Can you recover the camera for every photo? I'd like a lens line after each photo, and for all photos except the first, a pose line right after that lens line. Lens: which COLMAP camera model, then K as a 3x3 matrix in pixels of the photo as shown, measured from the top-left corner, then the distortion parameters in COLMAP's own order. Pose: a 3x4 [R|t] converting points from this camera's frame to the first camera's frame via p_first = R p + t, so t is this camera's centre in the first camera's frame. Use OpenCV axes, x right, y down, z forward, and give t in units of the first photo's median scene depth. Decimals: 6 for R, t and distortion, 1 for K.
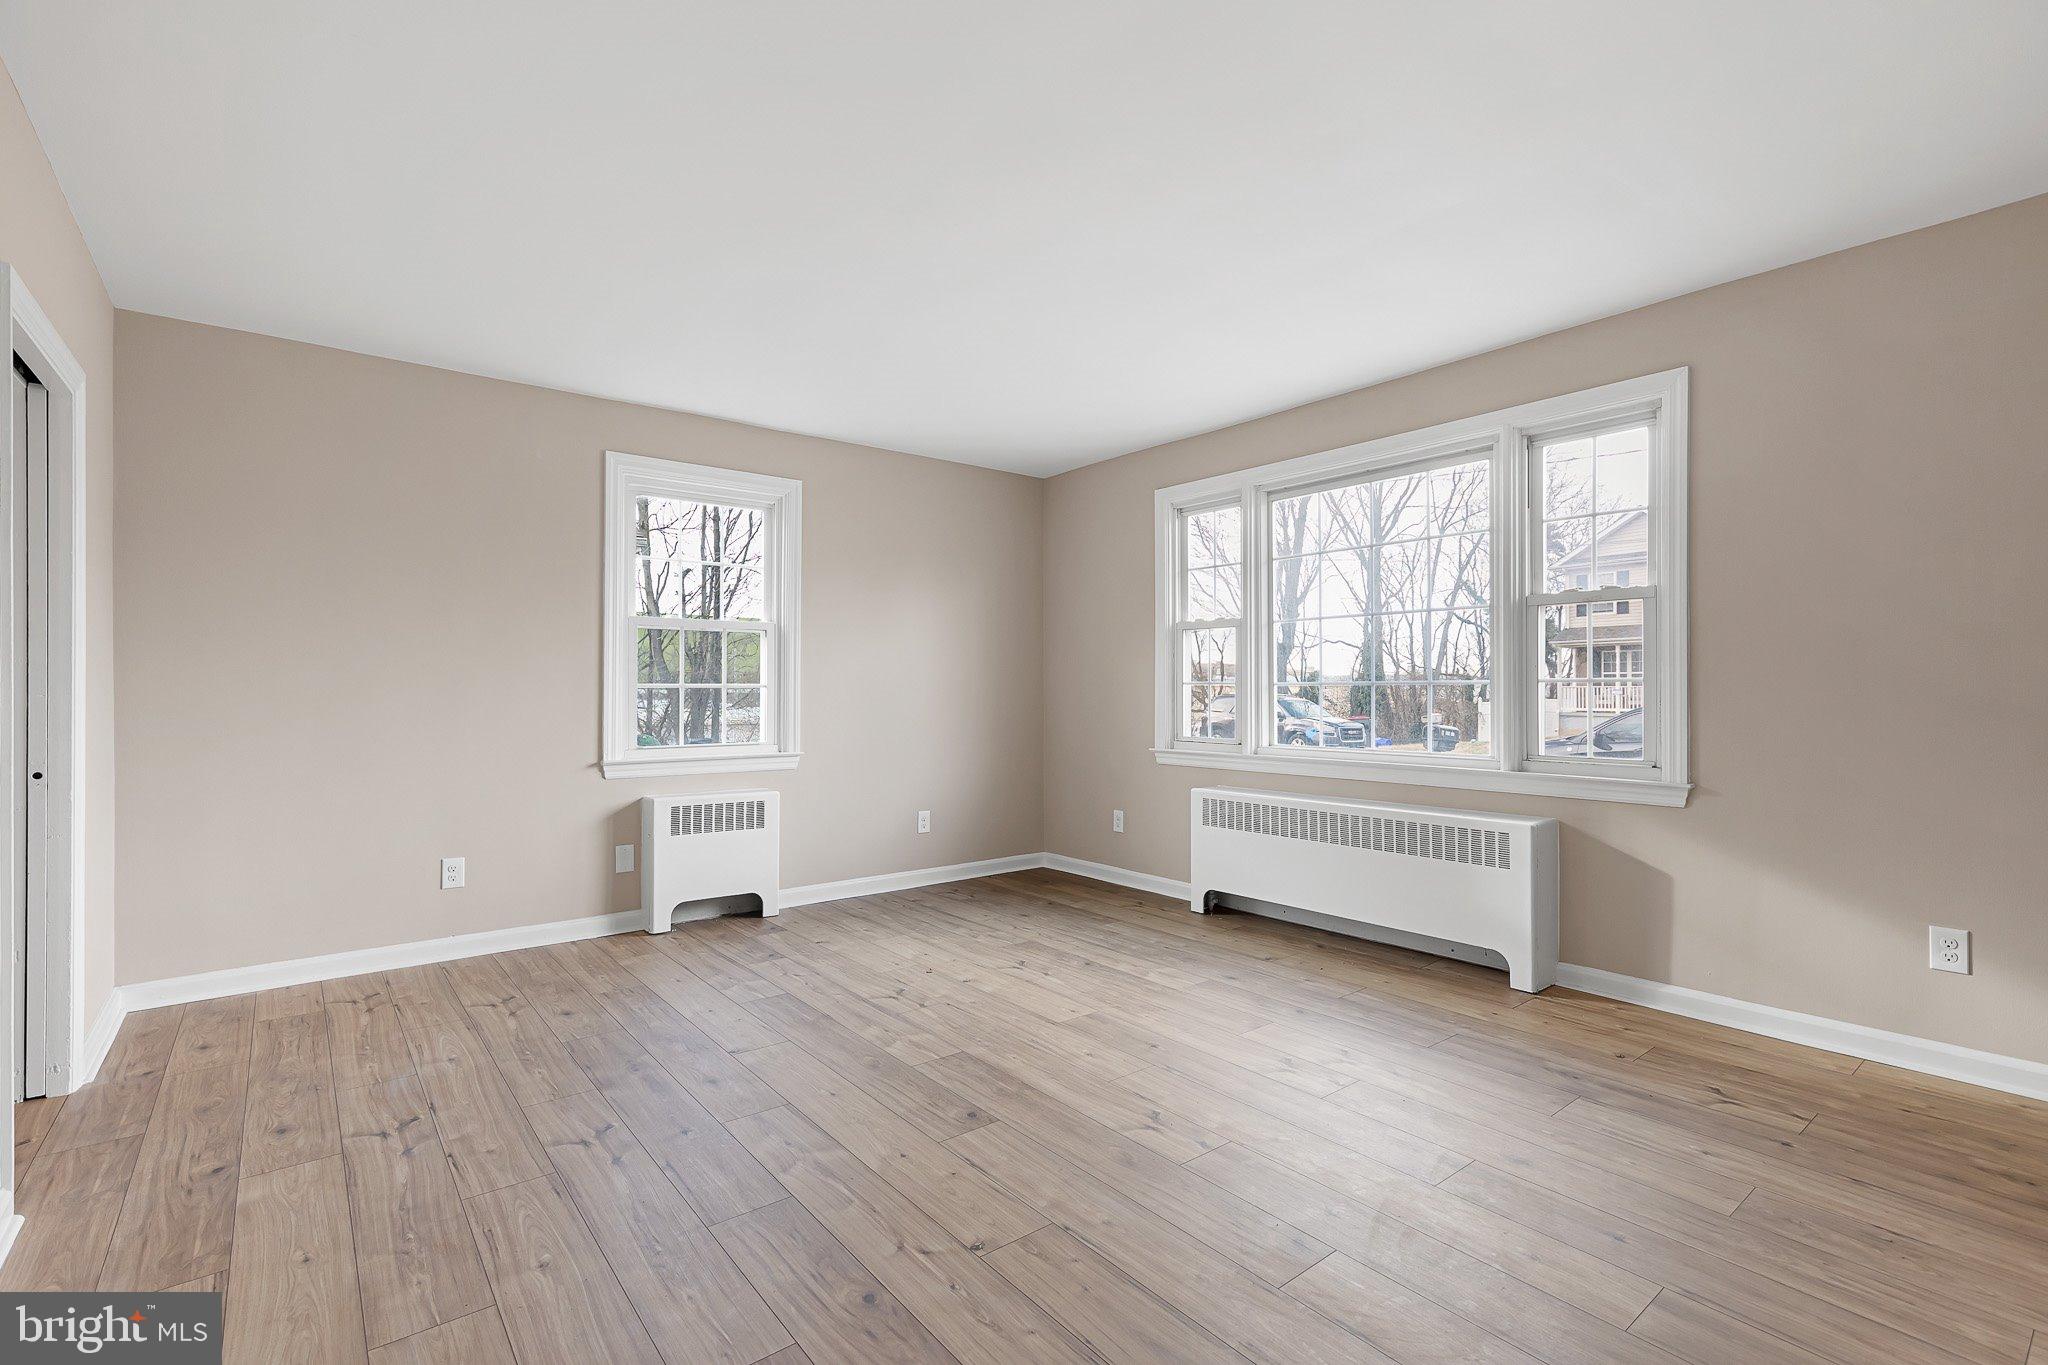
lens RADIAL K [[927.4, 0, 1020.6], [0, 927.4, 690.4], [0, 0, 1]] dist [0.004657, 0.000164]
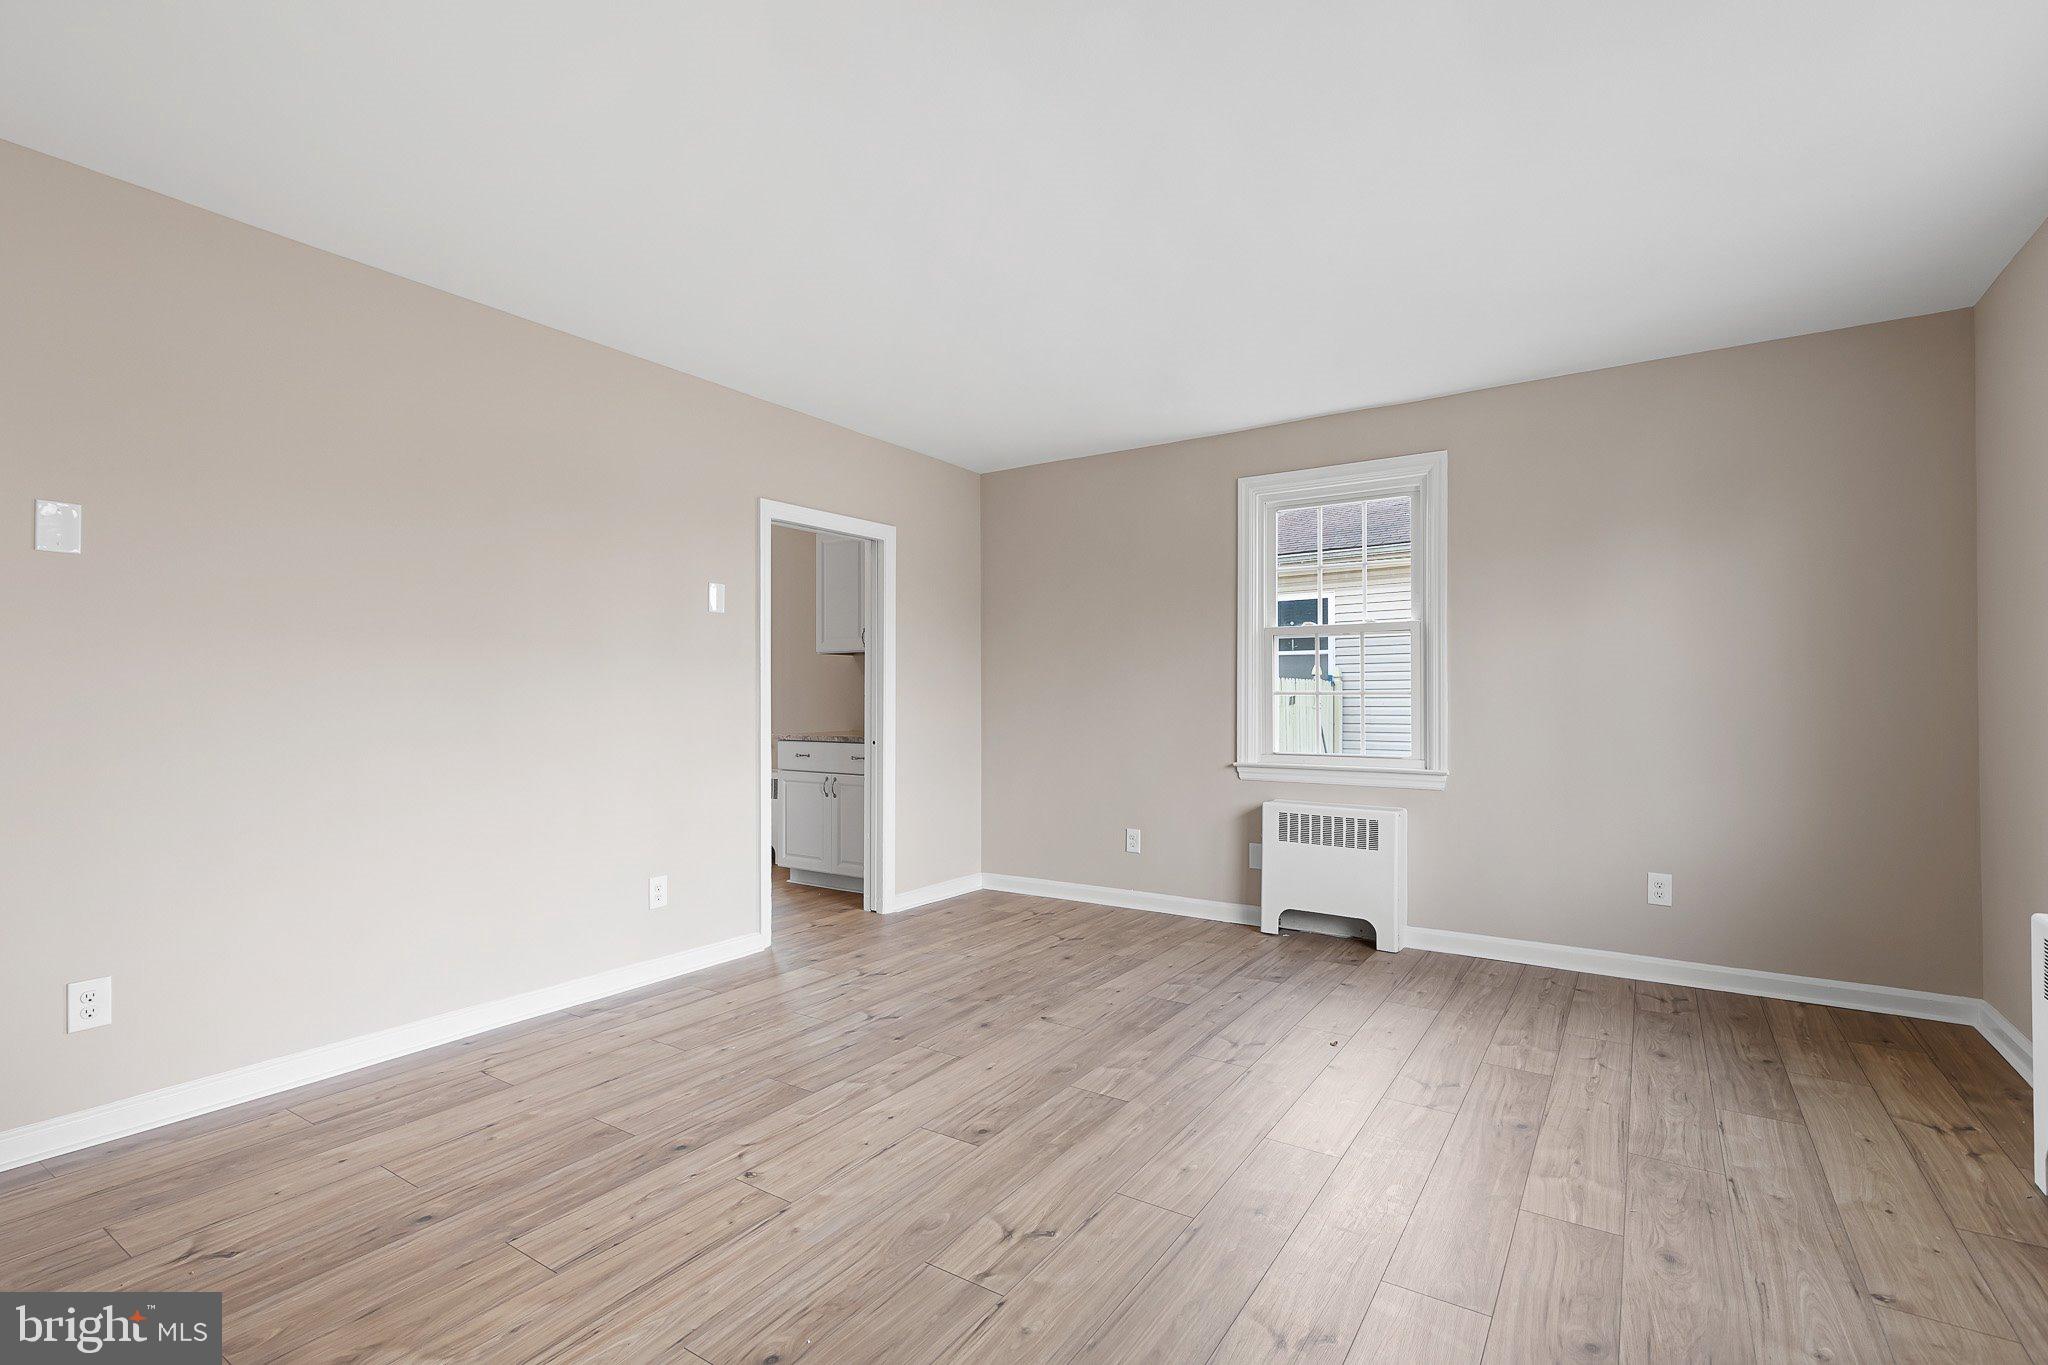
lens RADIAL K [[934.4, 0, 1024.0], [0, 934.4, 682.5], [0, 0, 1]] dist [0.004365, 0.000089]
pose [[0.310581, -0.014778, -0.950432, 0.608398], [-0.000418, 0.999877, -0.015683, -0.001011], [0.950547, 0.005268, 0.310536, 0.490852]]
